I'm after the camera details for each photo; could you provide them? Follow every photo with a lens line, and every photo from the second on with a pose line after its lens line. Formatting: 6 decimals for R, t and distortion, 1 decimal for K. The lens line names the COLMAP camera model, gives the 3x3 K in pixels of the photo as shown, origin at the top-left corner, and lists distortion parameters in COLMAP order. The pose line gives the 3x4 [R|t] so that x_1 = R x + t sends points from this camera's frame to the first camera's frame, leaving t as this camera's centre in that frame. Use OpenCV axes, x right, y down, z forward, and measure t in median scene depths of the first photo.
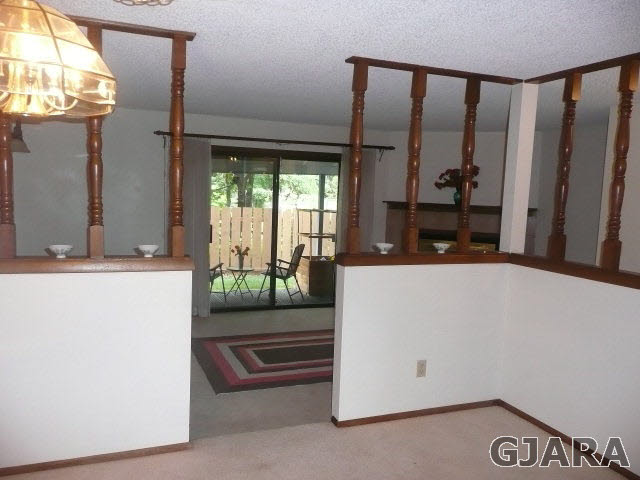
lens RADIAL K [[541.4, 0, 319.6], [0, 541.4, 241.1], [0, 0, 1]] dist [0.069918, 0.007161]
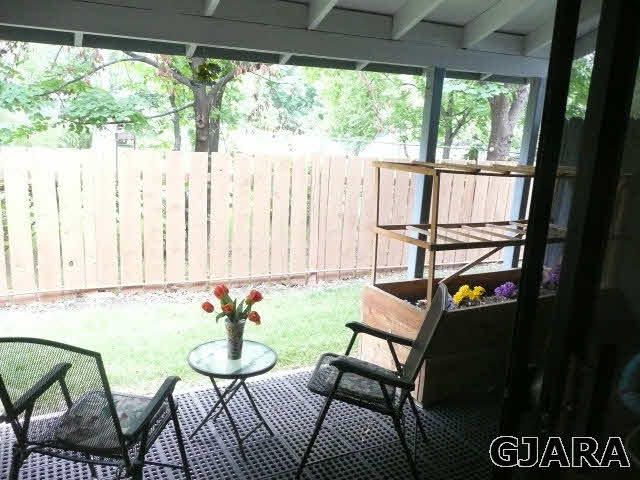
lens RADIAL K [[541.4, 0, 319.9], [0, 541.4, 241.4], [0, 0, 1]] dist [0.069918, 0.007161]
pose [[0.995678, -0.017125, 0.091279, -0.117928], [0.006325, 0.993074, 0.117316, -0.053526], [-0.092656, -0.116232, 0.988891, 0.654382]]
